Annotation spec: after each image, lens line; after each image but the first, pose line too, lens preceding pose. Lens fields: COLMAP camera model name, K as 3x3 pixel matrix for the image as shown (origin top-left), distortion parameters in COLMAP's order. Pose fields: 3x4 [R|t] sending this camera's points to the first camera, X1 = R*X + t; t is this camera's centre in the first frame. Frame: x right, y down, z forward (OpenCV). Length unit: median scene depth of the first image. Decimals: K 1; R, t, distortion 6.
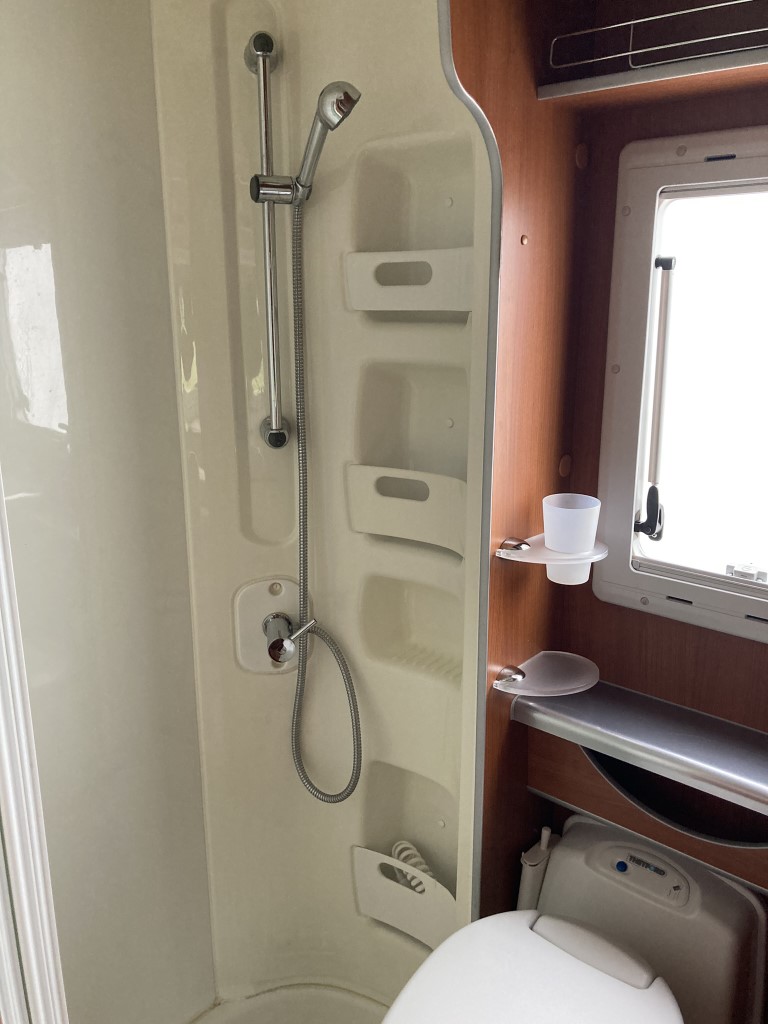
lens RADIAL K [[849.2, 0, 397.0], [0, 849.2, 511.2], [0, 0, 1]] dist [0.008248, -0.008746]
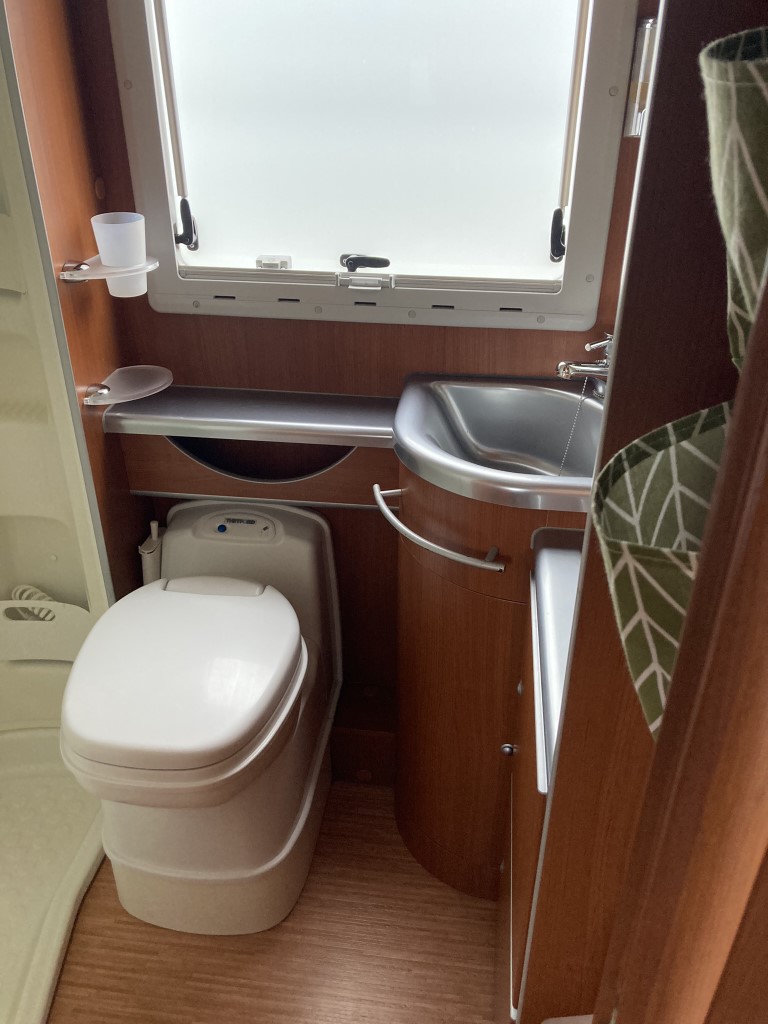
lens RADIAL K [[849.2, 0, 397.0], [0, 849.2, 511.2], [0, 0, 1]] dist [0.008248, -0.008746]
pose [[0.839968, -0.273063, 0.468925, -0.102643], [0.134660, 0.942022, 0.307345, 0.051166], [-0.525662, -0.195015, 0.828039, -0.168234]]
